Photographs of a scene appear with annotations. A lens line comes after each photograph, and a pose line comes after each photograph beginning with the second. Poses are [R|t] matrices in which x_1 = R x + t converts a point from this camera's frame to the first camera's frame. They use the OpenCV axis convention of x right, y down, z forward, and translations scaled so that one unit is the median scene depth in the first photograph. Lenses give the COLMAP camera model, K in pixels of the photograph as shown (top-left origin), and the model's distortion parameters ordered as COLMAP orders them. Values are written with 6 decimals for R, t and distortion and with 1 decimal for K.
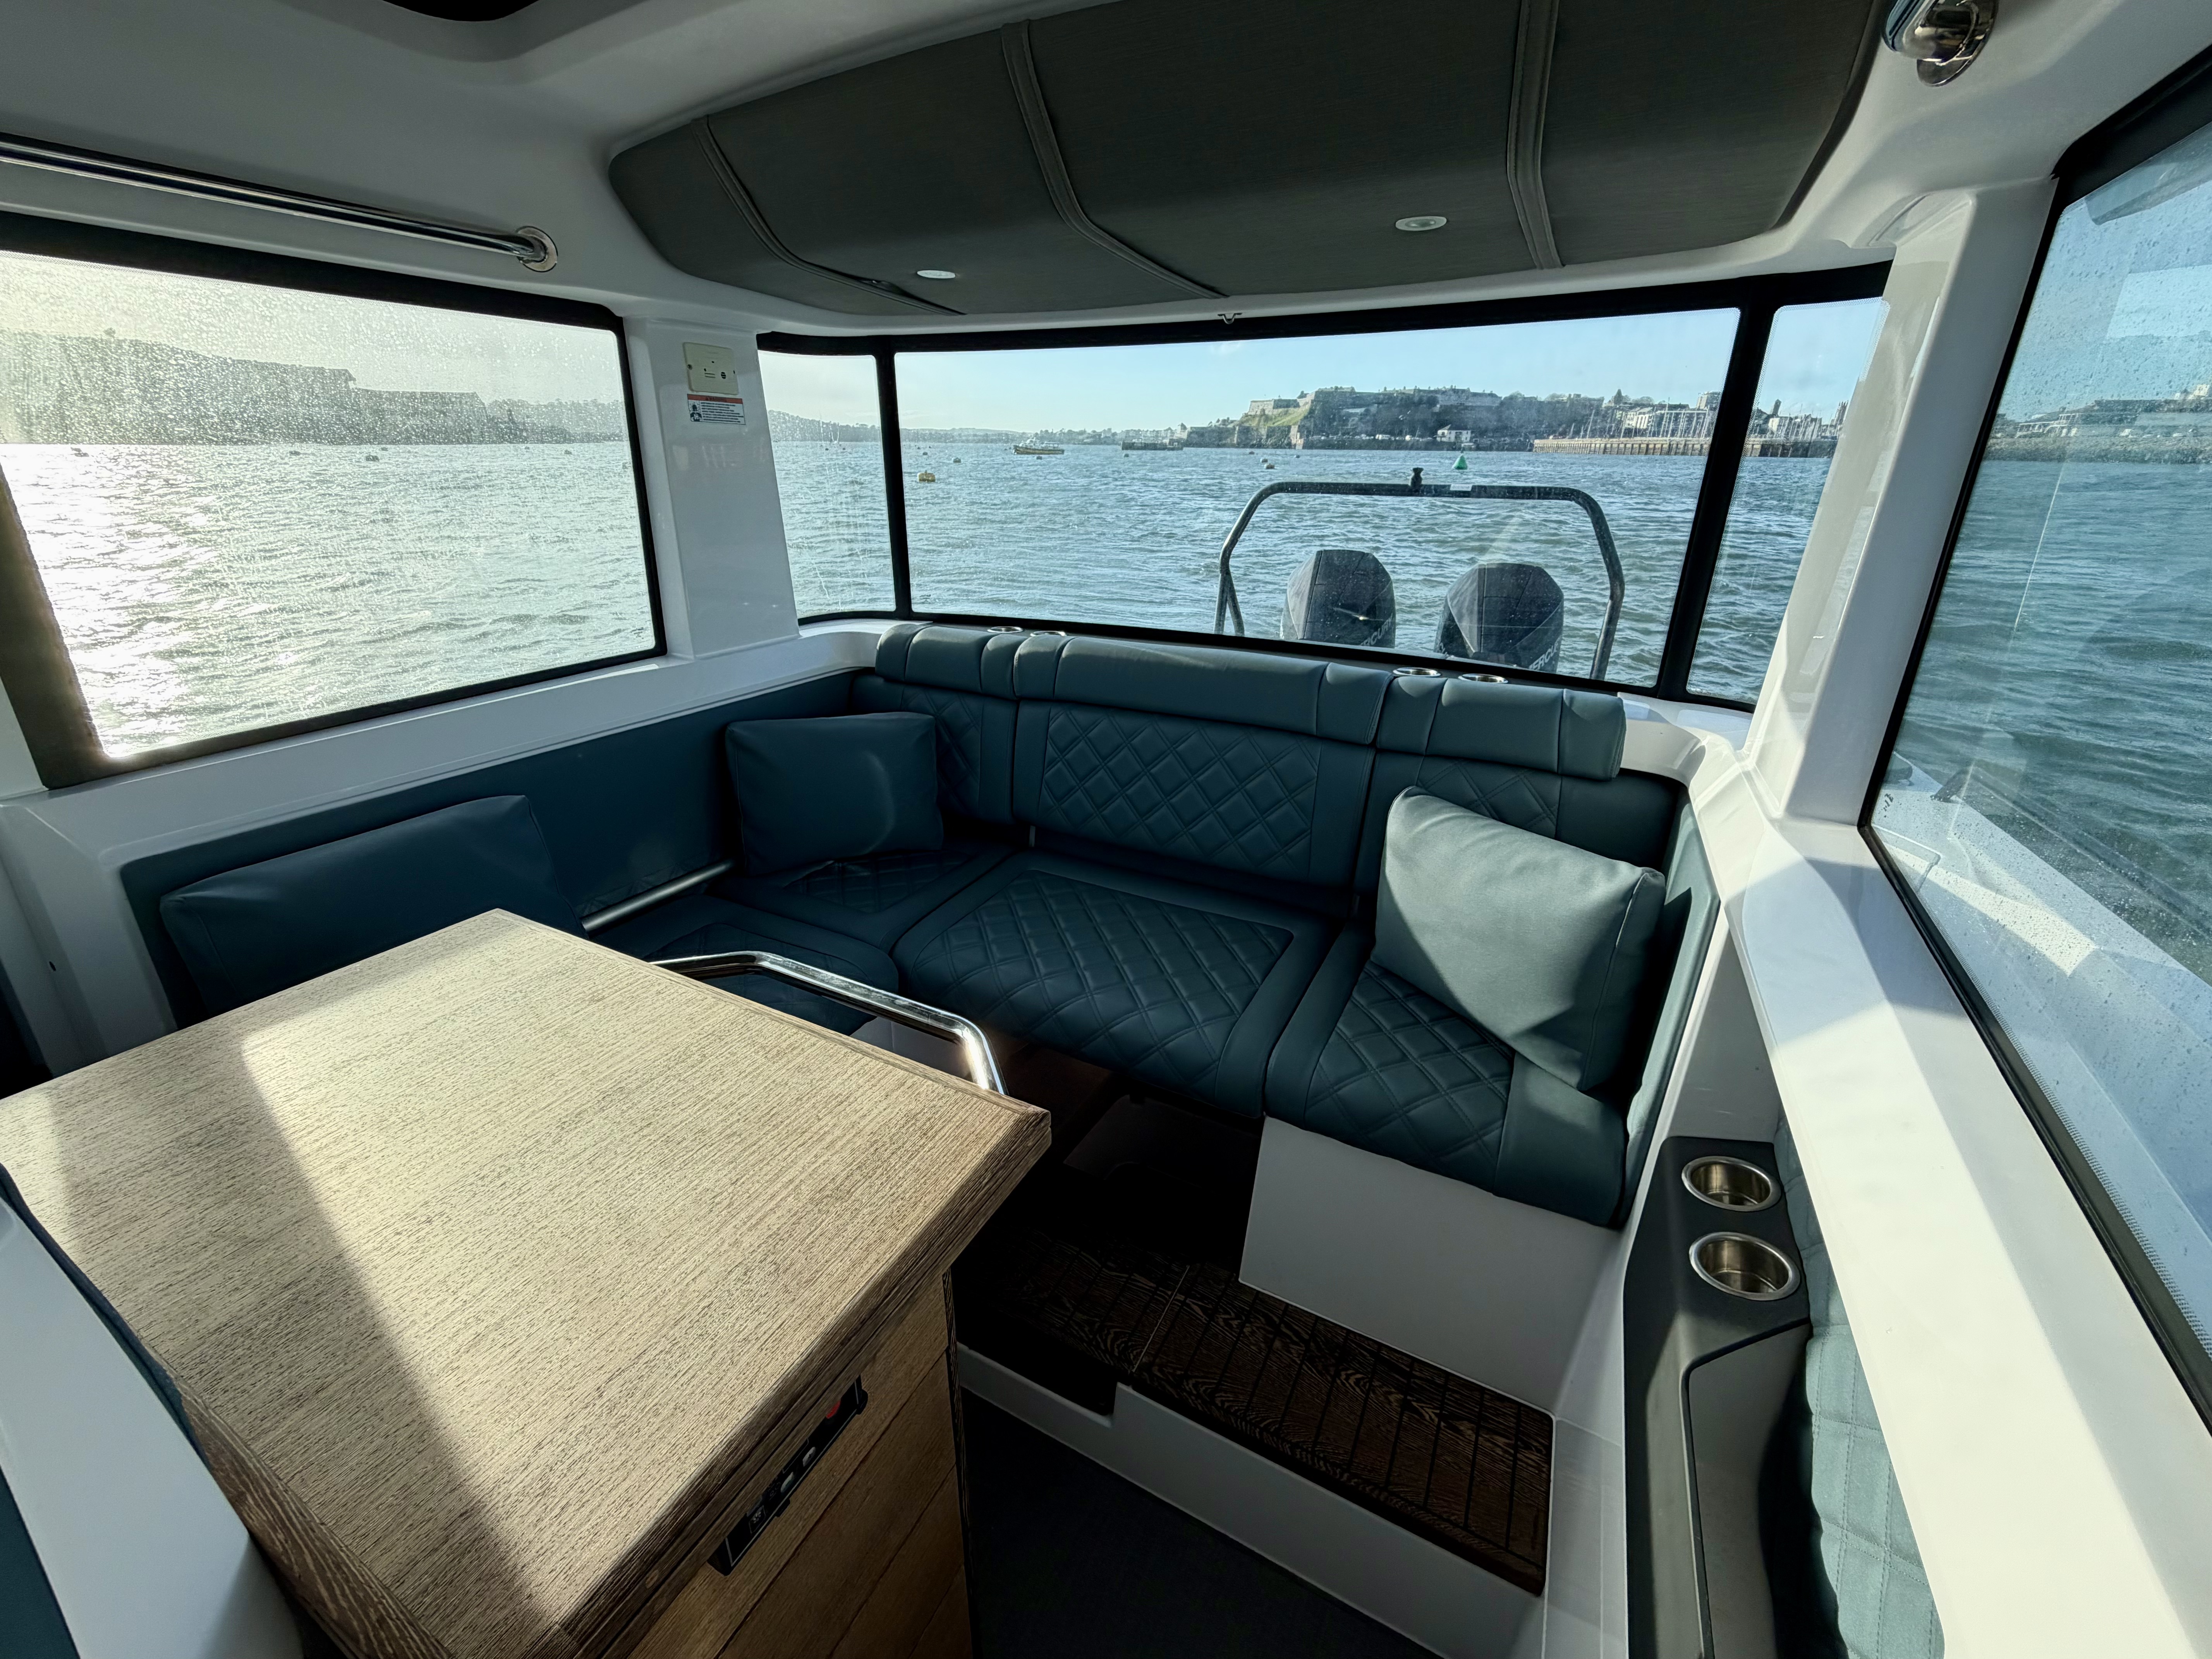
lens RADIAL K [[872.3, 0, 1095.5], [0, 872.3, 828.2], [0, 0, 1]] dist [-0.003672, 0.003953]
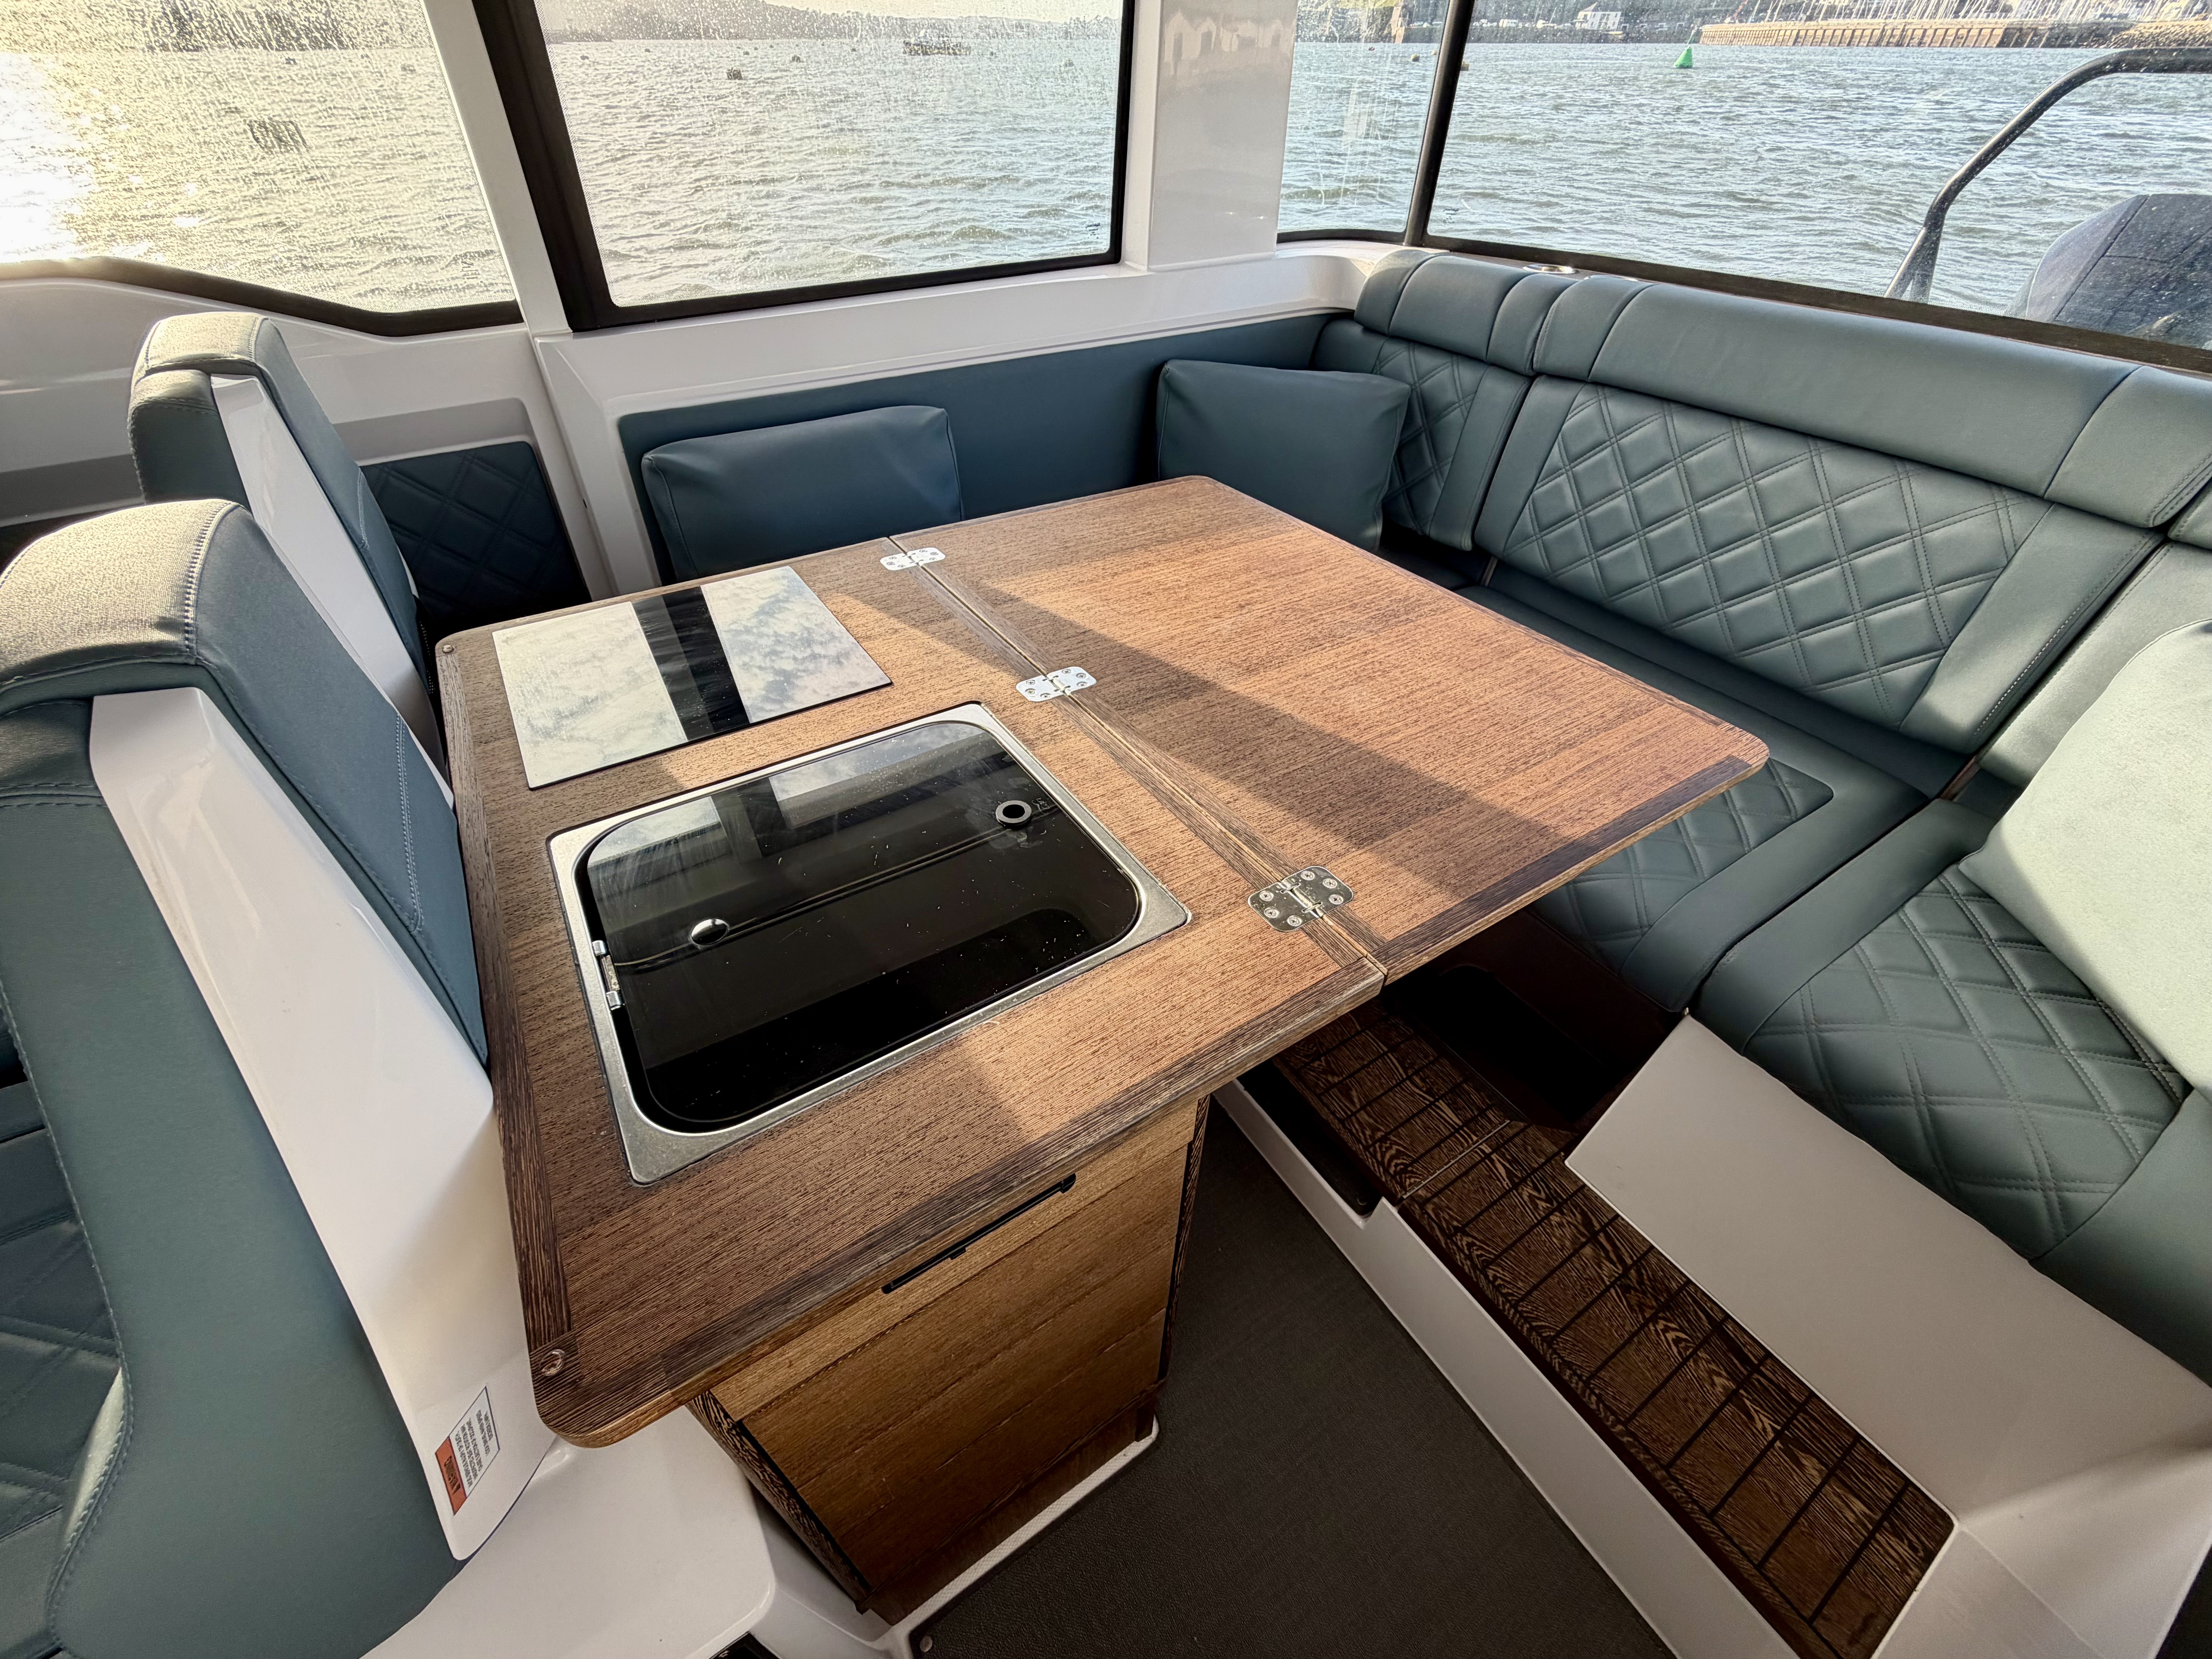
lens RADIAL K [[872.3, 0, 1111.0], [0, 872.3, 830.7], [0, 0, 1]] dist [-0.003672, 0.003953]
pose [[0.873716, 0.319224, -0.367037, -0.008602], [-0.185902, 0.916396, 0.354485, 0.009742], [0.449511, -0.241486, 0.860014, 0.132152]]
